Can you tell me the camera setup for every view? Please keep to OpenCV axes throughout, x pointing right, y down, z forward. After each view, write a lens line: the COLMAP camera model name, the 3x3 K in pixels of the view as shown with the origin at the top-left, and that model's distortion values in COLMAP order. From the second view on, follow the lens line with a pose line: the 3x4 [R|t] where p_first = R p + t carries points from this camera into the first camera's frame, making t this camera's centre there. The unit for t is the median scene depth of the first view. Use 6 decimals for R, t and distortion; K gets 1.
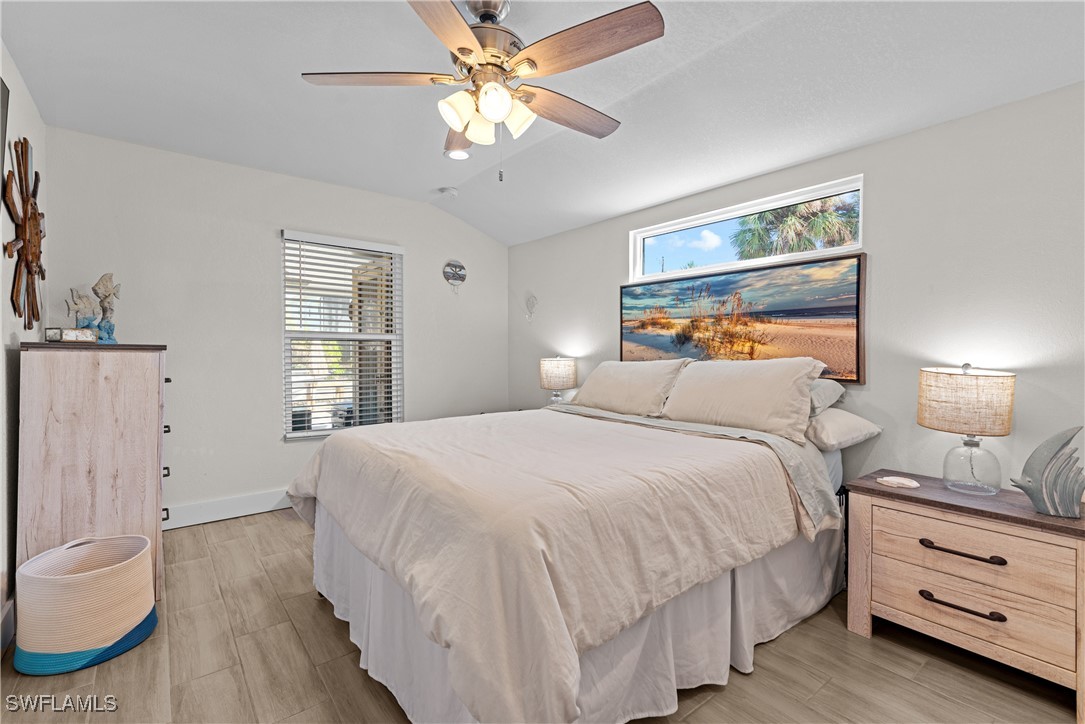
lens RADIAL K [[490.0, 0, 549.8], [0, 490.0, 358.2], [0, 0, 1]] dist [0.016551, -0.000560]
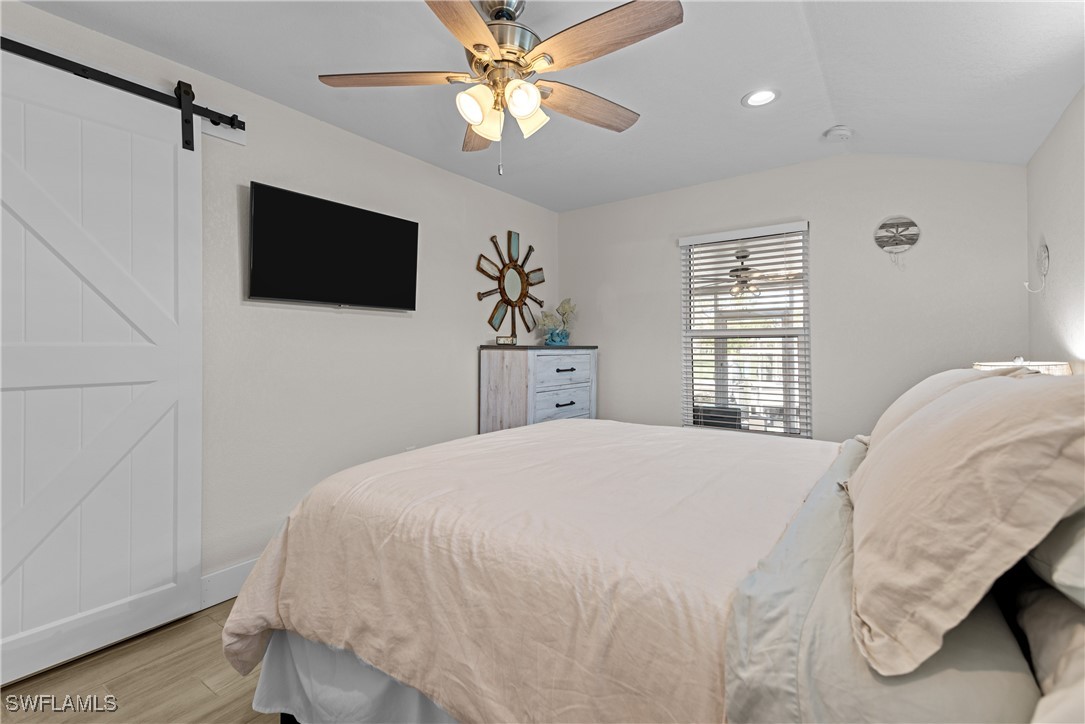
lens RADIAL K [[490.0, 0, 545.8], [0, 490.0, 354.3], [0, 0, 1]] dist [0.016551, -0.000560]
pose [[0.270547, 0.006574, -0.962684, 0.558760], [-0.009462, 0.999947, 0.004170, -0.006337], [0.962660, 0.007980, 0.270594, 0.548145]]
